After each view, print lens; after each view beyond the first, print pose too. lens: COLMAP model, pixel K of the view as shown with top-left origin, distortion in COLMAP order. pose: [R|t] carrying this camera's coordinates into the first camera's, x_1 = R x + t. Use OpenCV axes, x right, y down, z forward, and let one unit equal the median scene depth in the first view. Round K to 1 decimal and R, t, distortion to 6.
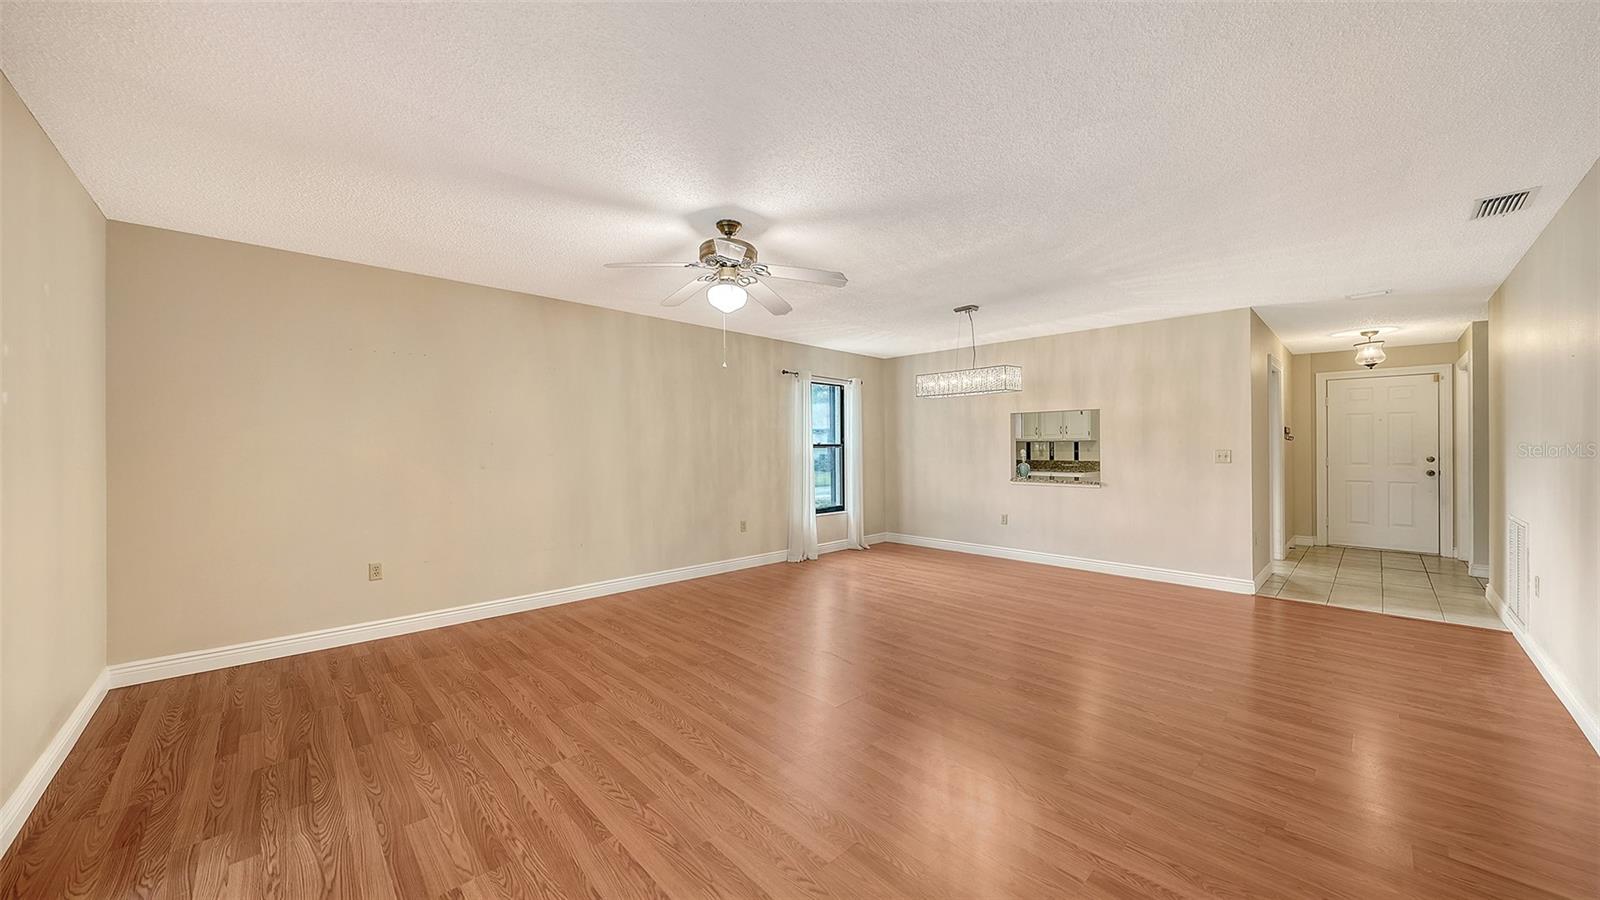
lens RADIAL K [[556.2, 0, 795.6], [0, 556.2, 447.7], [0, 0, 1]] dist [-0.002259, -0.001103]
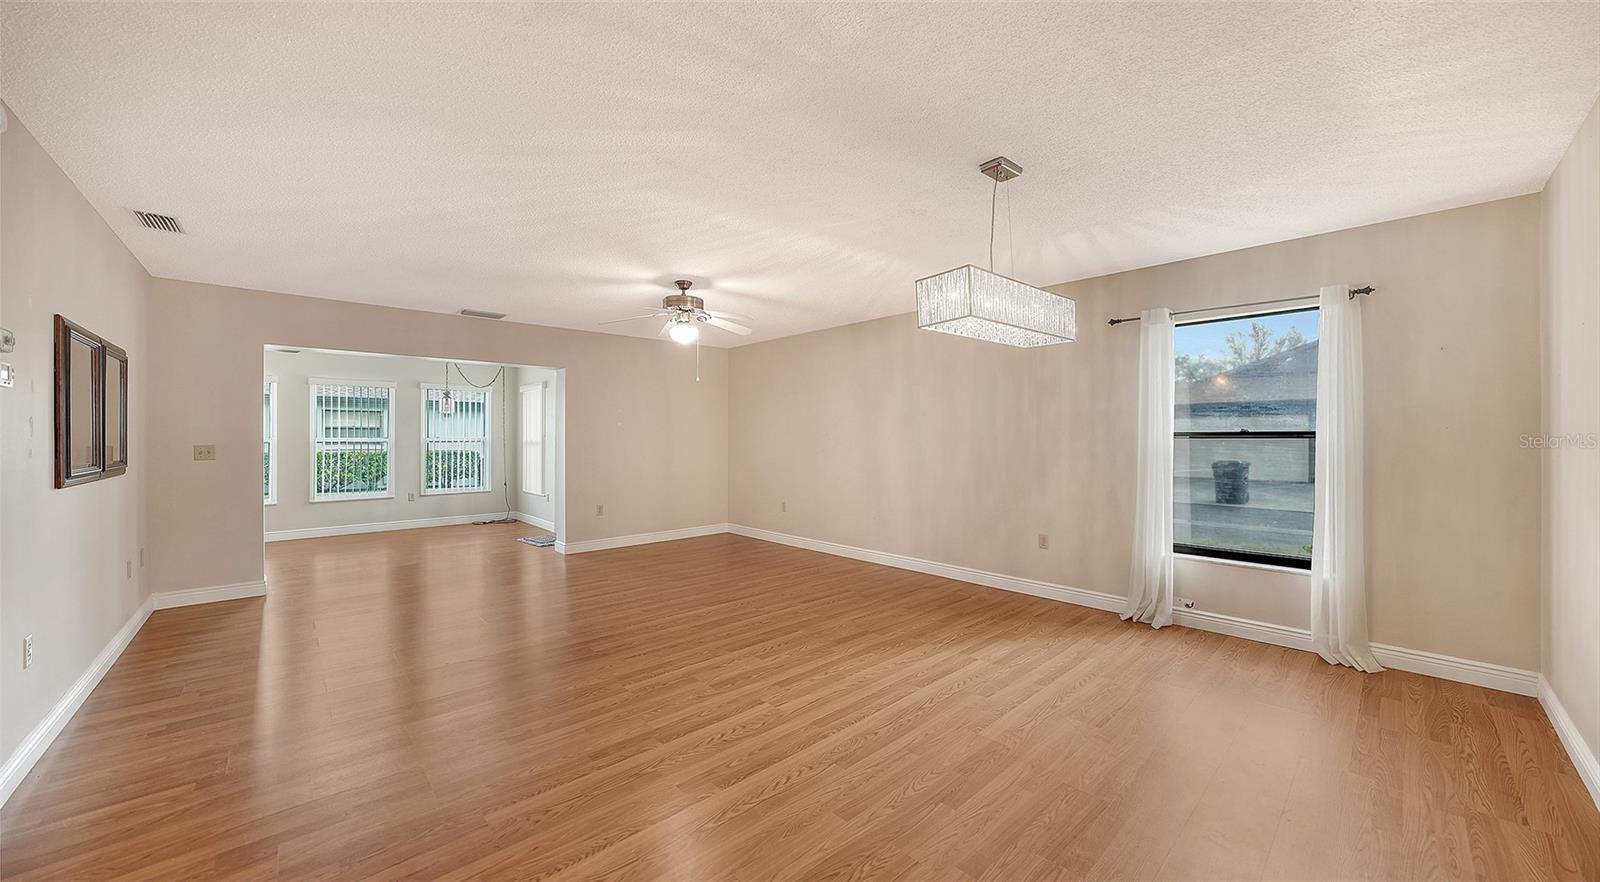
lens RADIAL K [[572.2, 0, 799.9], [0, 572.2, 440.8], [0, 0, 1]] dist [-0.008802, -0.000027]
pose [[-0.018454, 0.005973, -0.999812, 0.881285], [0.002746, 0.999979, 0.005924, -0.002488], [0.999826, -0.002636, -0.018470, 0.870063]]
